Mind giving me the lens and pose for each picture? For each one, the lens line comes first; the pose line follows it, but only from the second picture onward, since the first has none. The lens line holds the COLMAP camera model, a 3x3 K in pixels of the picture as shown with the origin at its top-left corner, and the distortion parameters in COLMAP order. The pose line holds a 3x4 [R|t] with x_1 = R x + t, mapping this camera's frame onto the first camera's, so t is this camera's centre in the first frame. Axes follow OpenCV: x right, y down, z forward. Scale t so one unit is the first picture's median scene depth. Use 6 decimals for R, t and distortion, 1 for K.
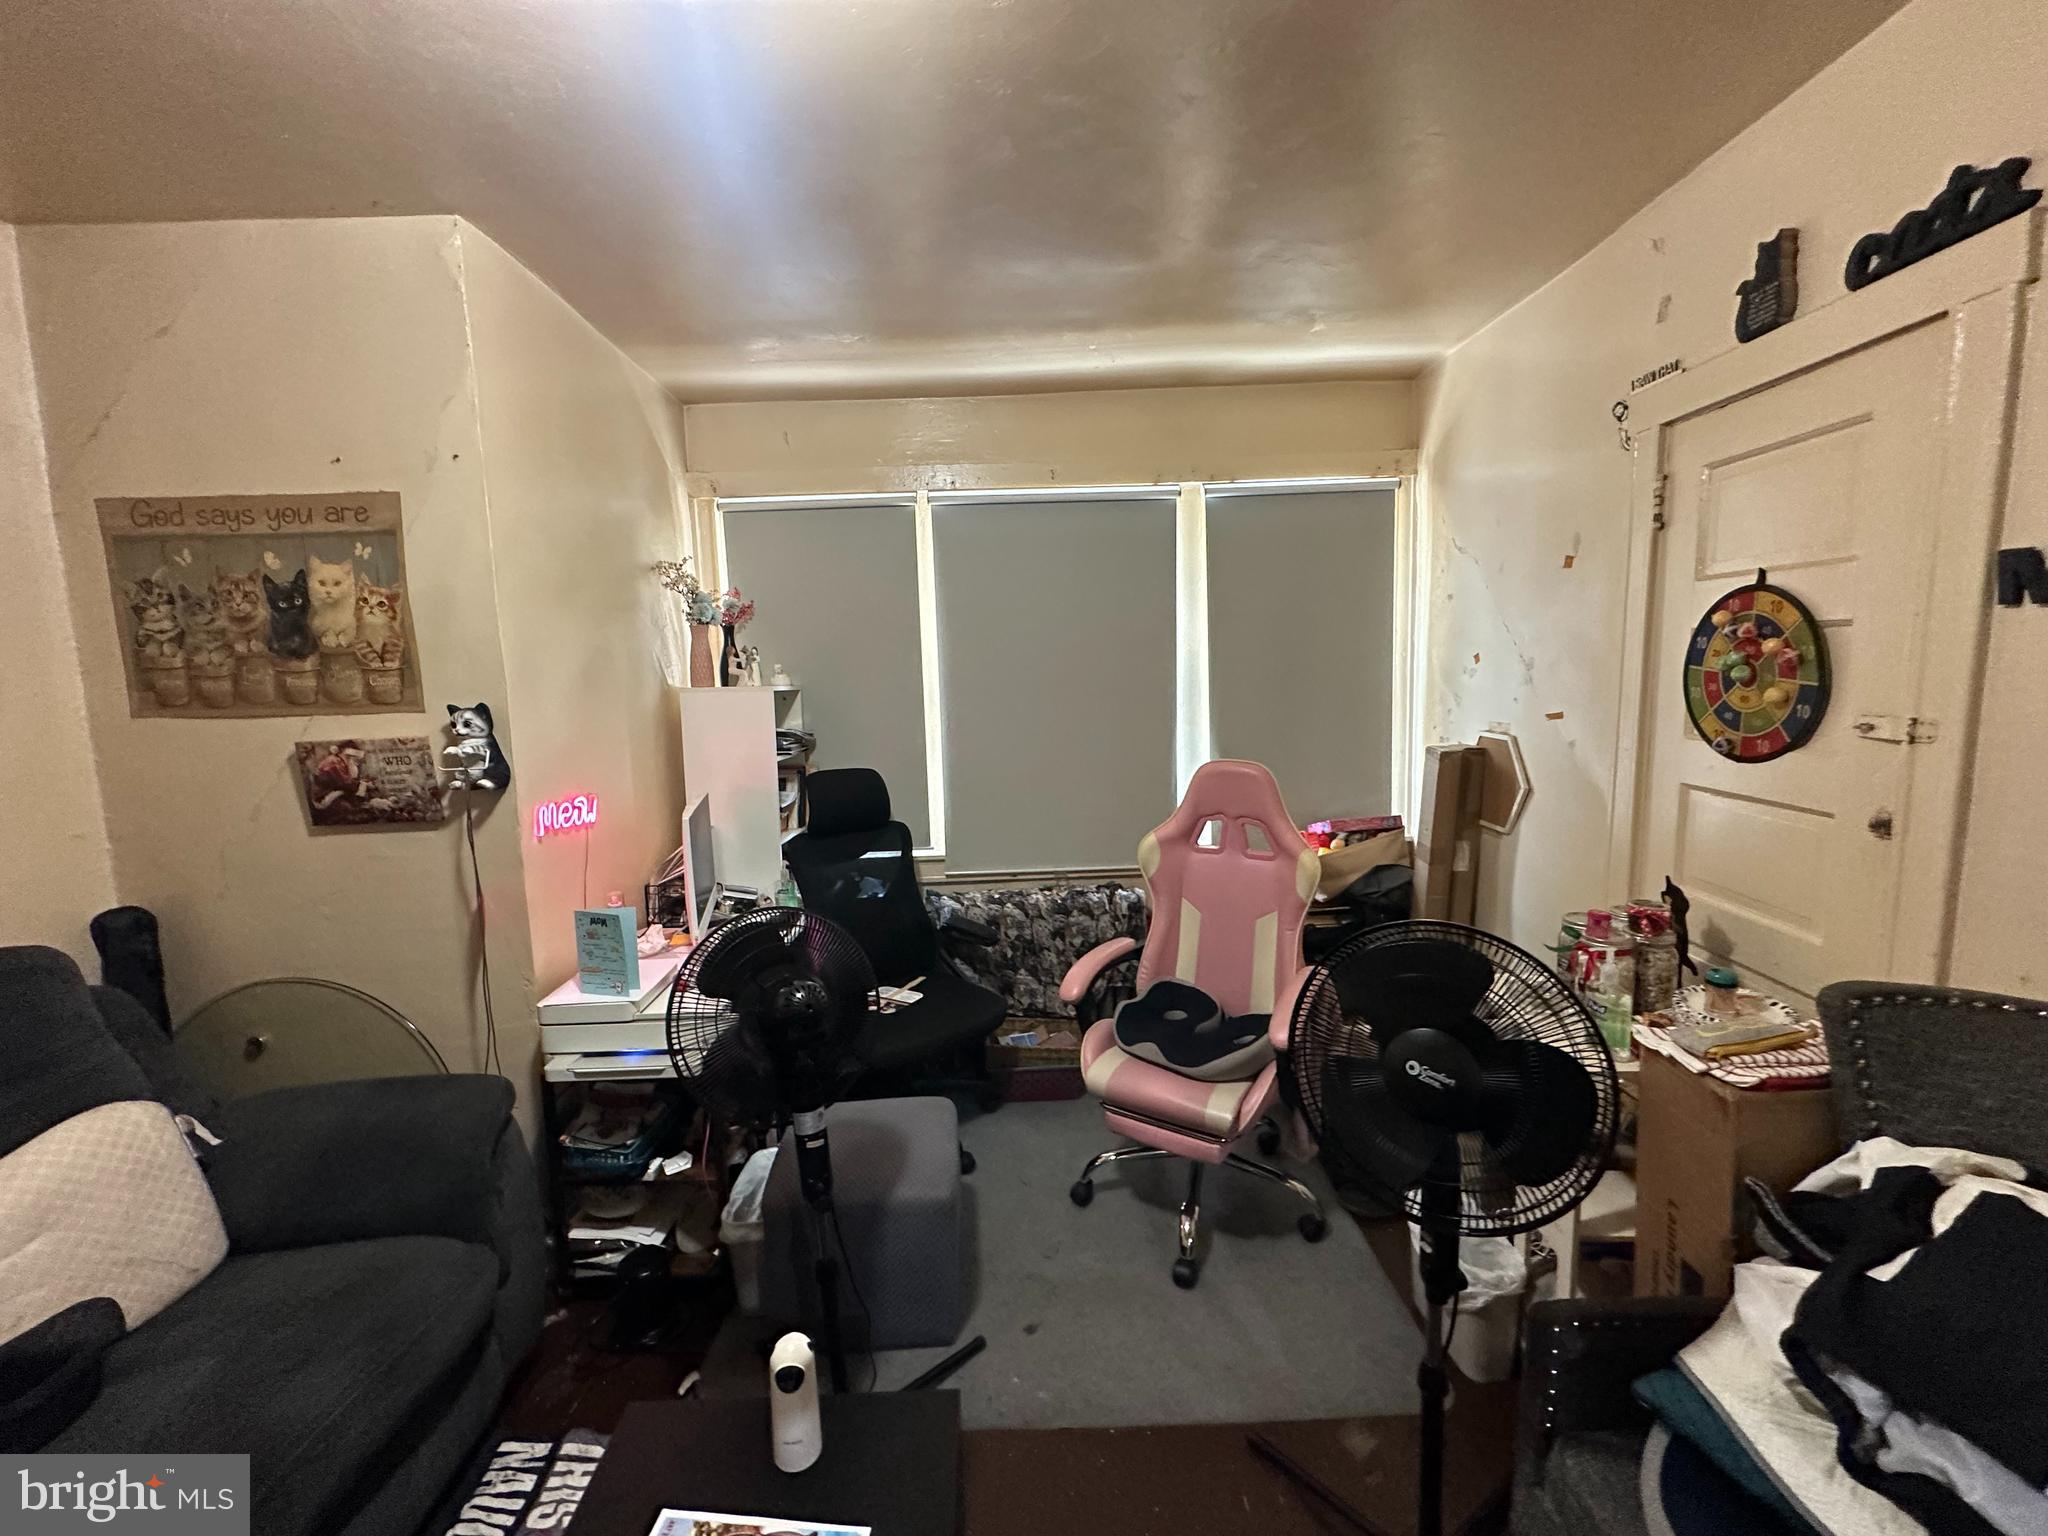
lens RADIAL K [[817.2, 0, 1021.4], [0, 817.2, 768.1], [0, 0, 1]] dist [-0.005071, 0.000817]
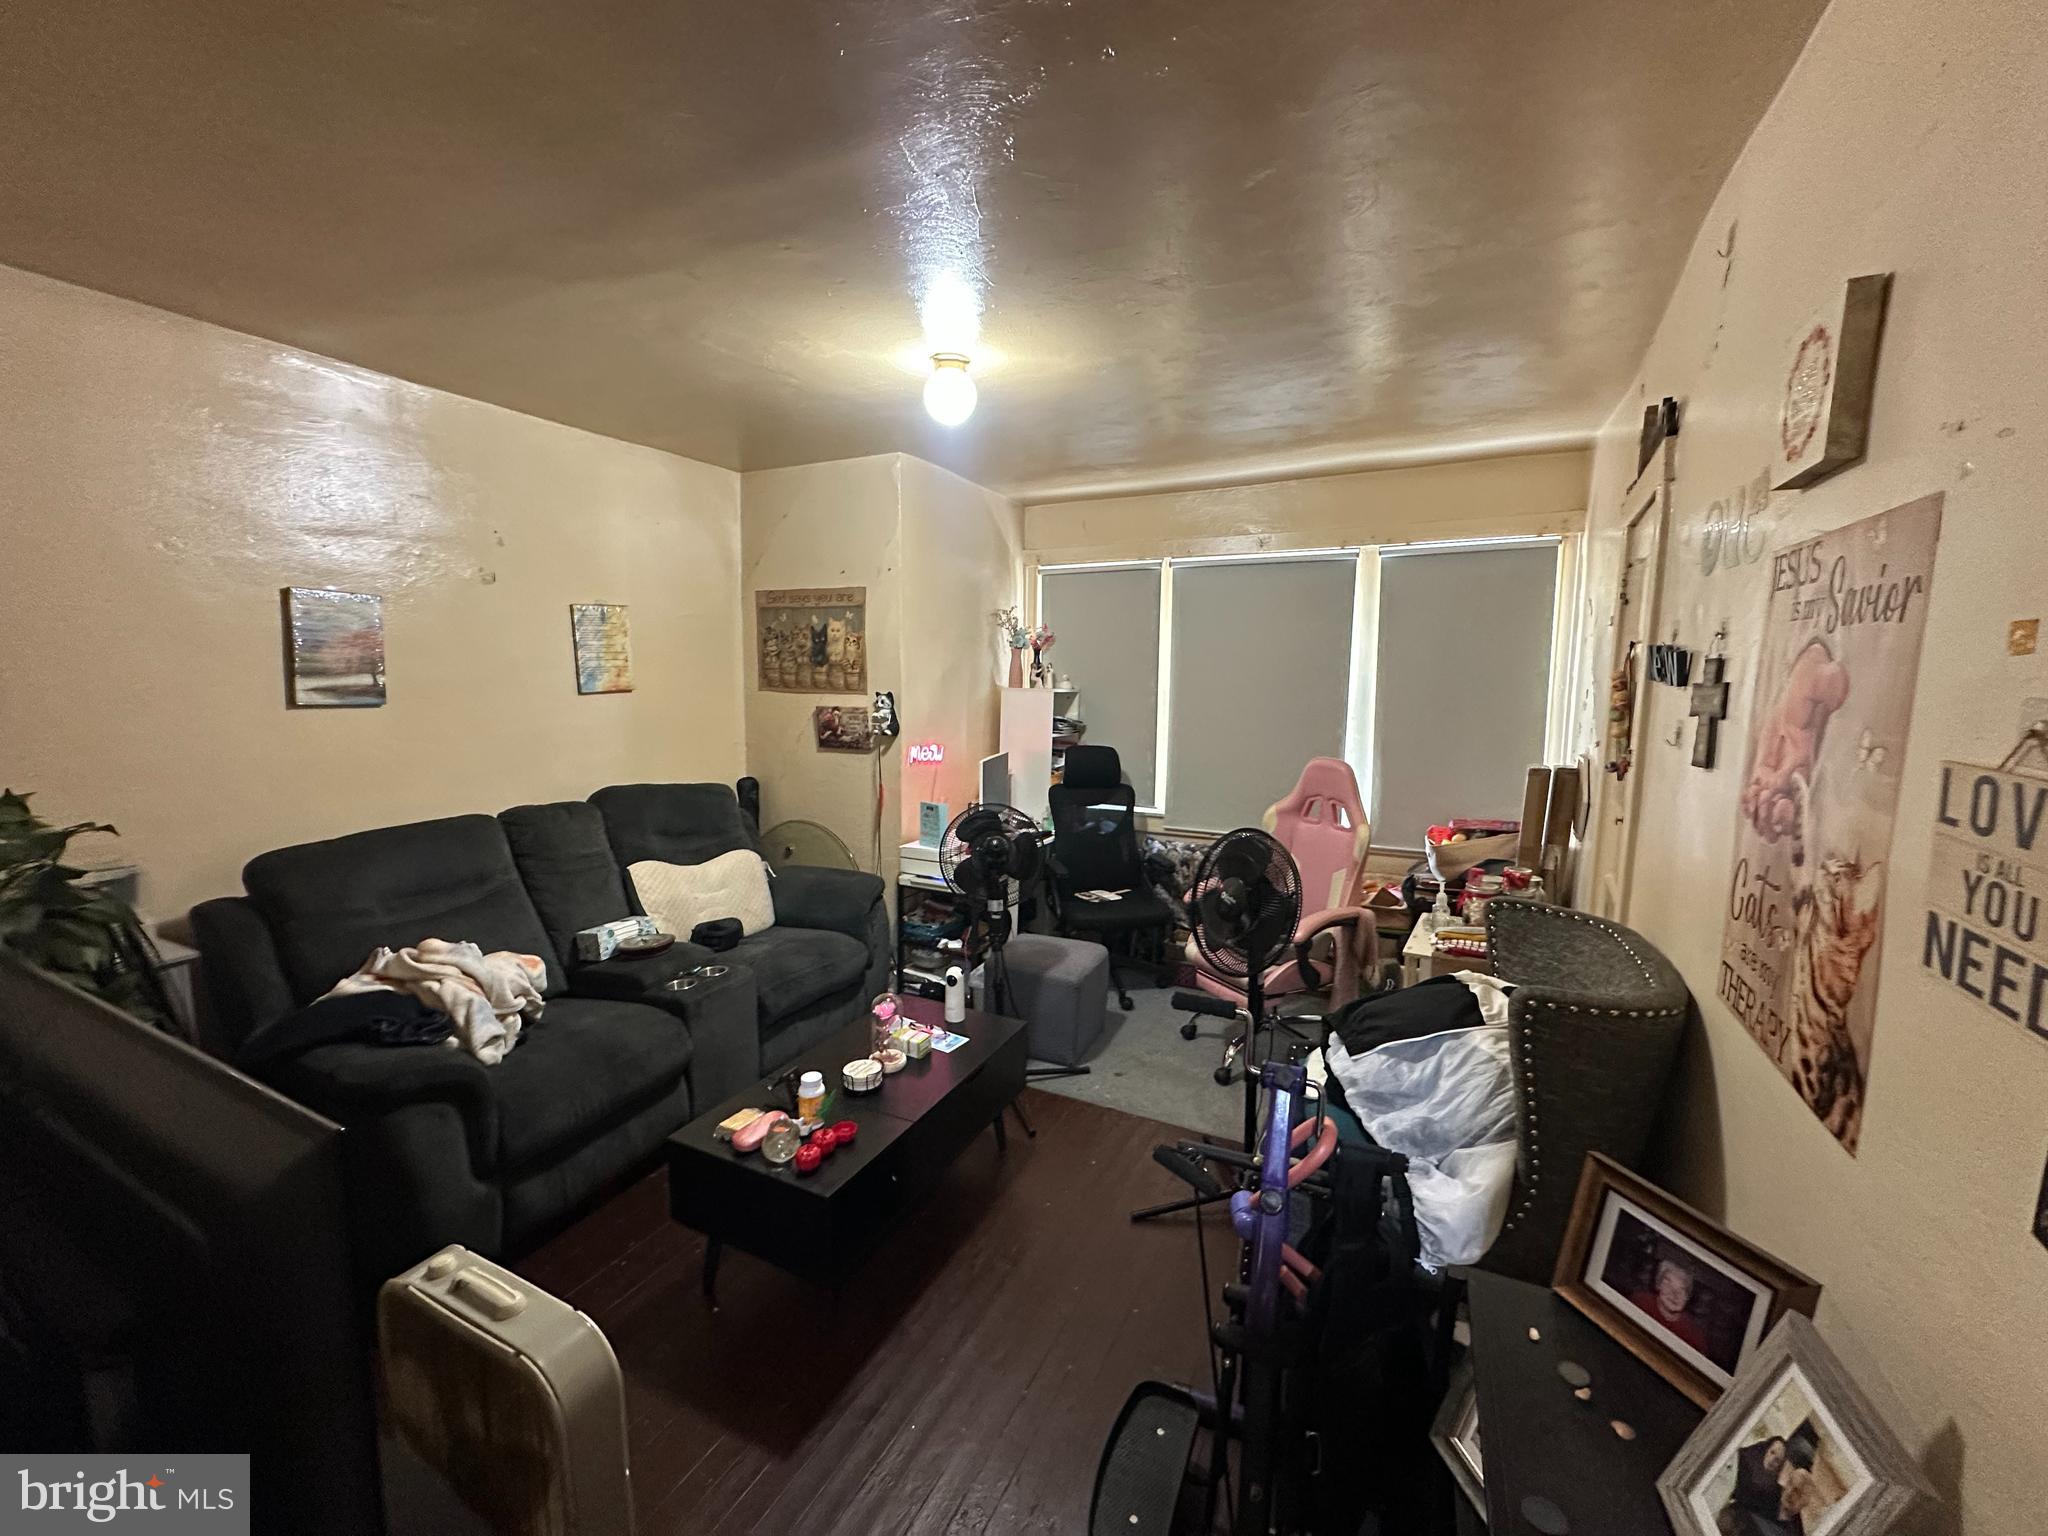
lens RADIAL K [[817.2, 0, 1021.4], [0, 817.2, 768.1], [0, 0, 1]] dist [-0.005071, 0.000817]
pose [[0.884004, 0.092072, -0.458323, 0.543831], [-0.091718, 0.995517, 0.023085, 0.029607], [0.458394, 0.021629, 0.888486, -0.610971]]
